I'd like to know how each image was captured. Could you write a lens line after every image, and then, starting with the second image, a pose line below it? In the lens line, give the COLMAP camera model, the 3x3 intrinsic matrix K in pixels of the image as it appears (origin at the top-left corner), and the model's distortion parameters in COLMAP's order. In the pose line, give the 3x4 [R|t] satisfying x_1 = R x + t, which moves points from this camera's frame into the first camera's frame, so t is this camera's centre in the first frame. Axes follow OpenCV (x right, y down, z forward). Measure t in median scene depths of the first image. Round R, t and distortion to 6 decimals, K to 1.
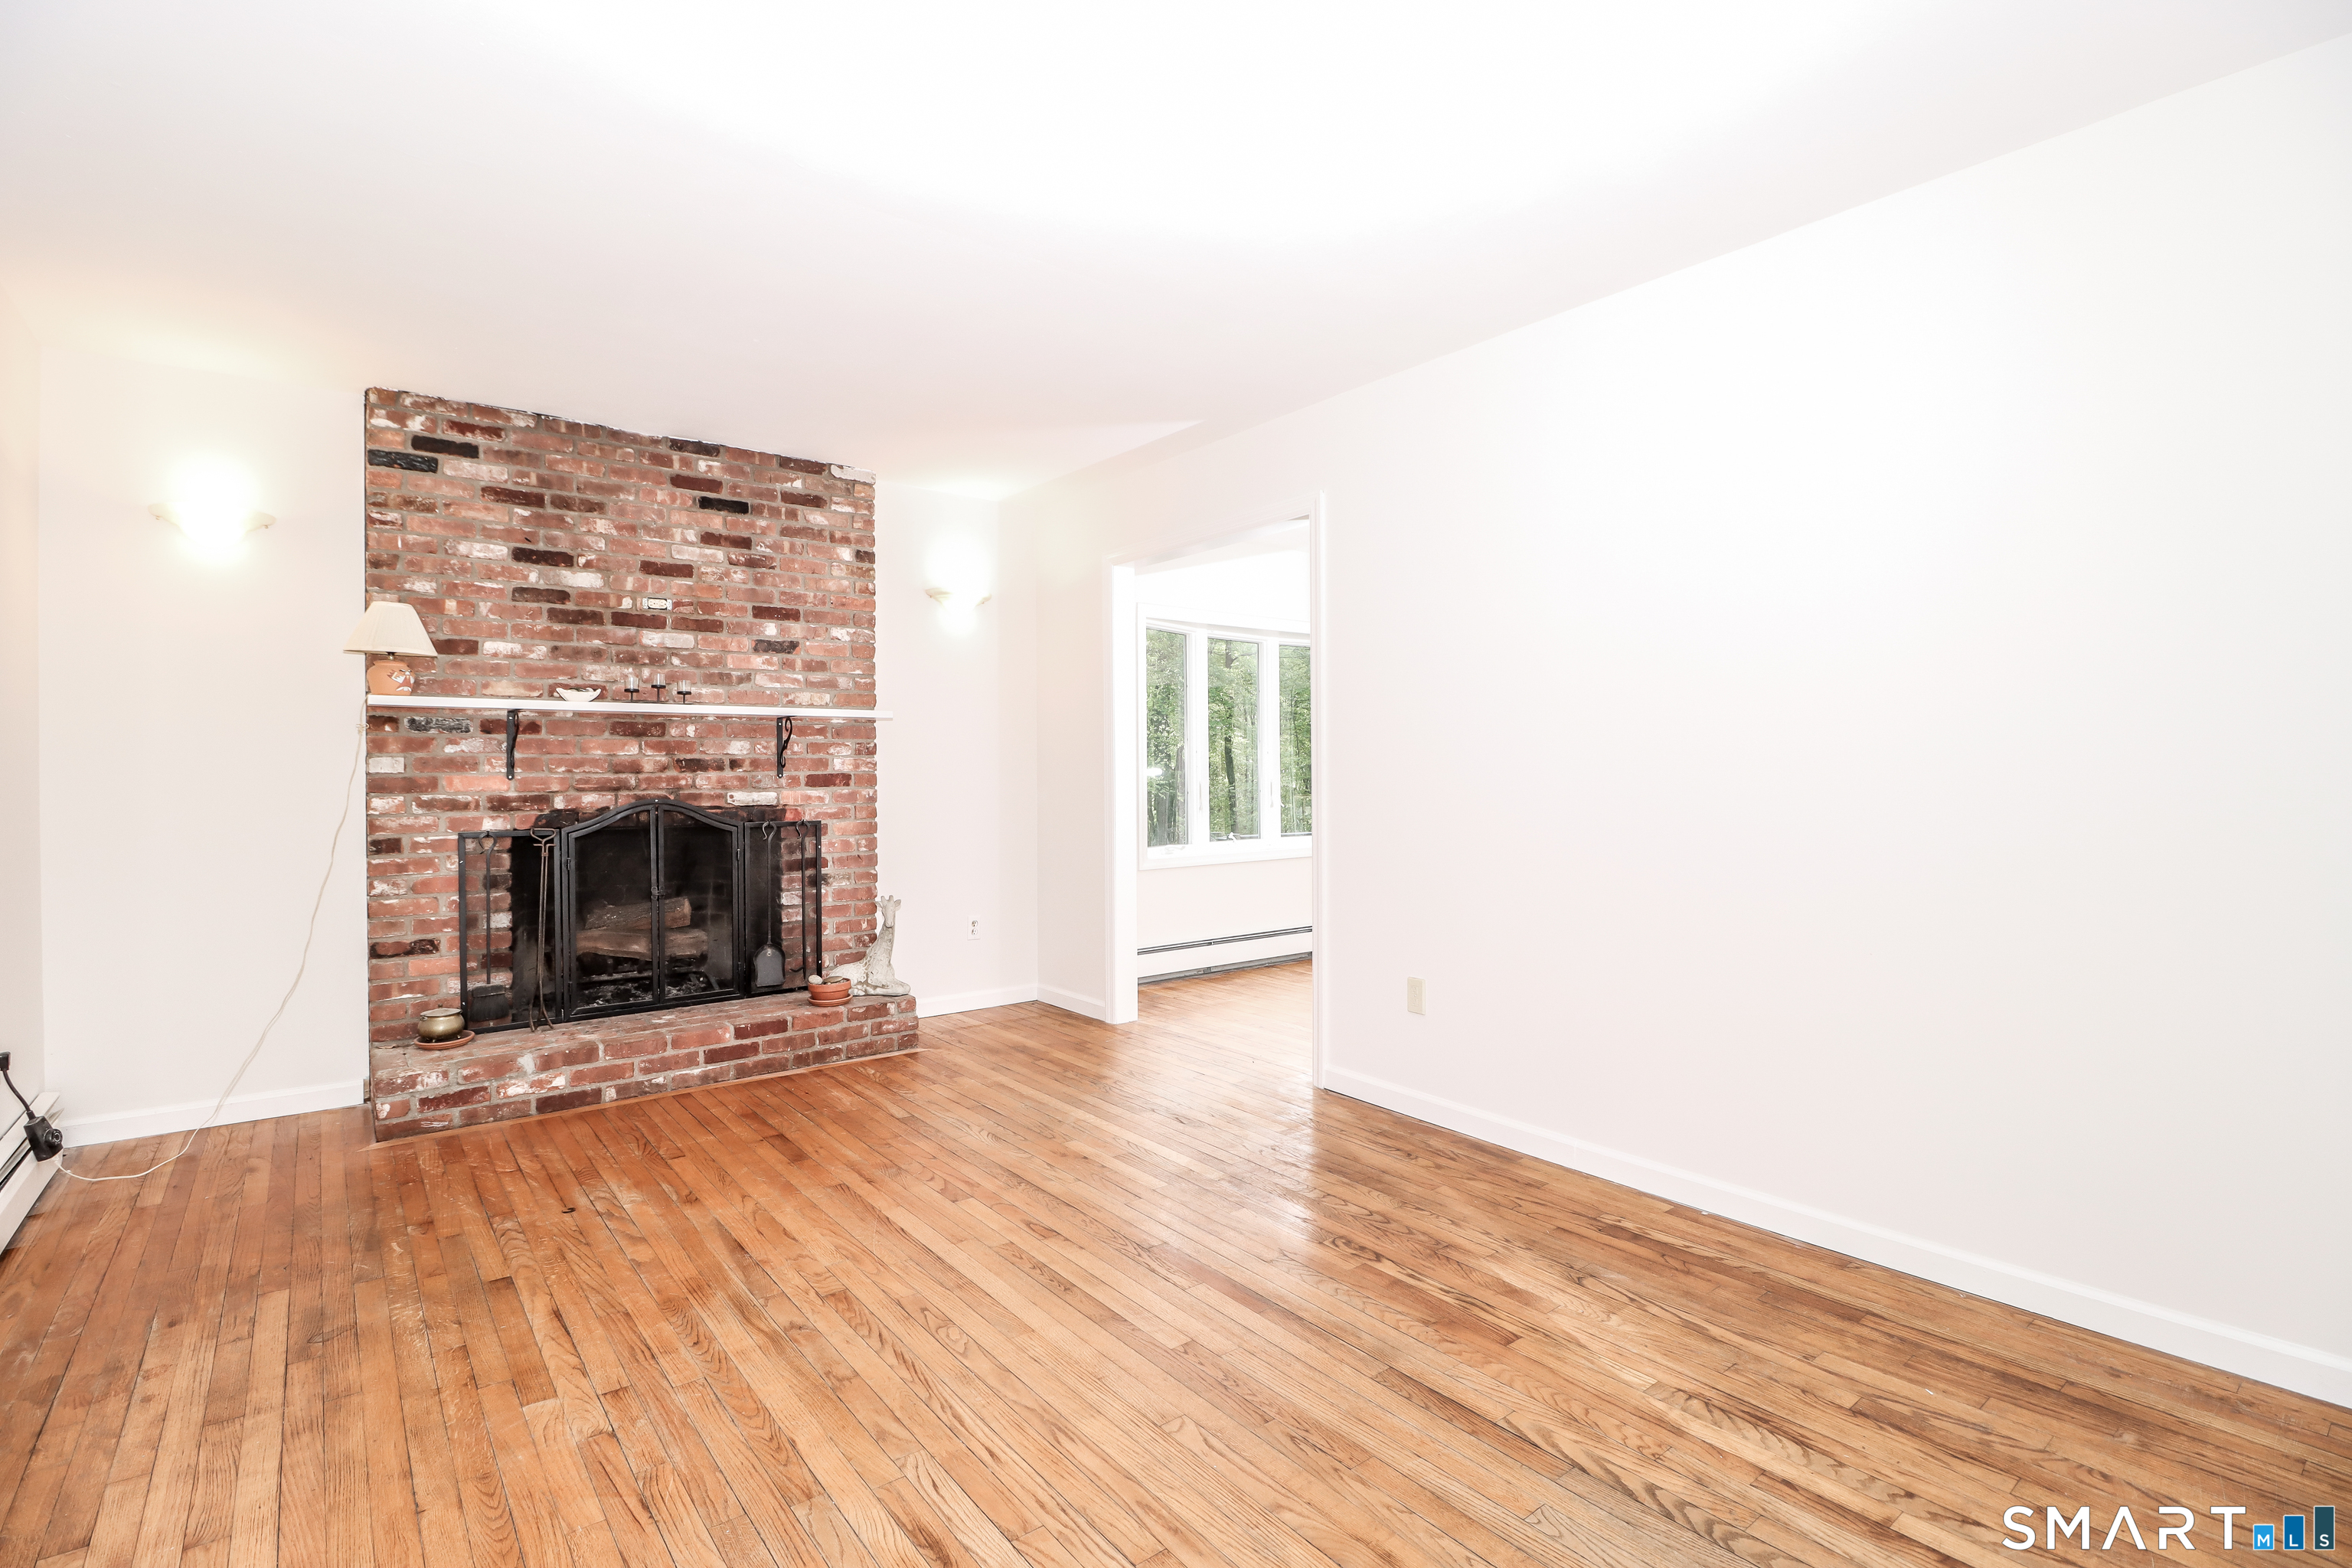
lens RADIAL K [[1092.5, 0, 1178.5], [0, 1092.5, 767.5], [0, 0, 1]] dist [0.005580, -0.013718]
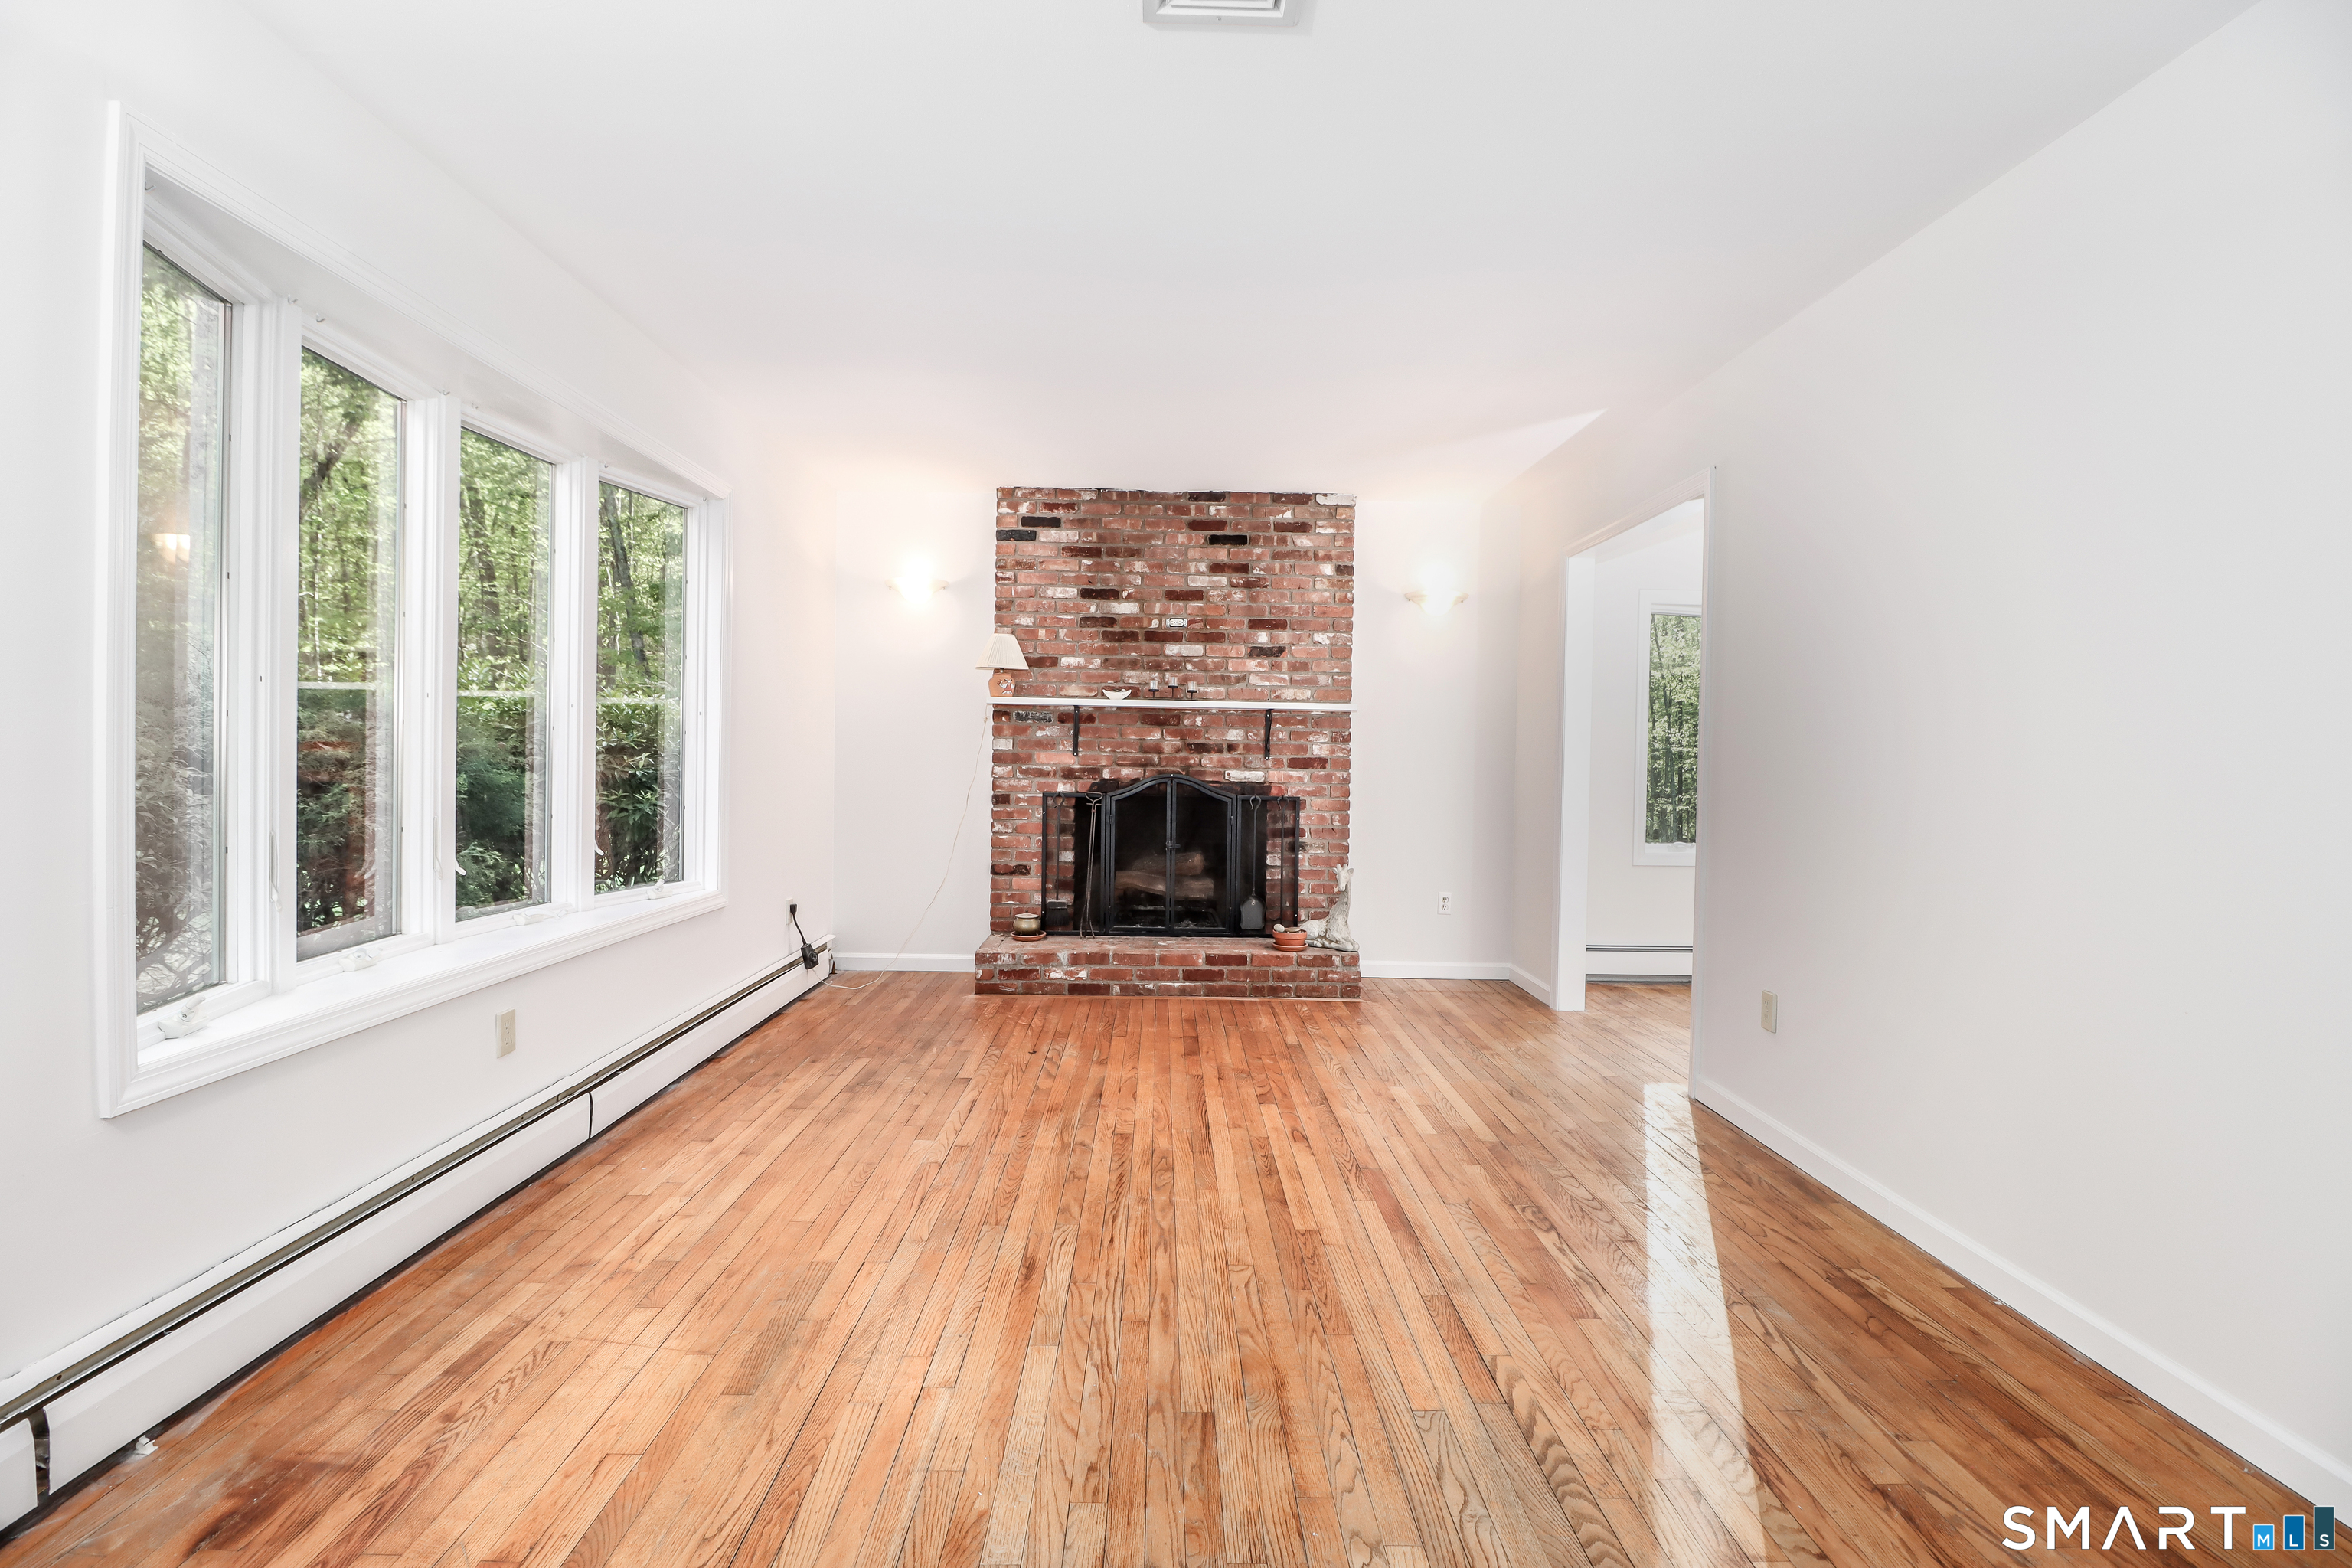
lens RADIAL K [[1092.5, 0, 1178.5], [0, 1092.5, 767.5], [0, 0, 1]] dist [0.005580, -0.013718]
pose [[0.795066, 0.027038, -0.605919, 0.337906], [-0.021596, 0.999634, 0.016270, 0.000109], [0.606138, 0.000150, 0.795360, -0.026614]]
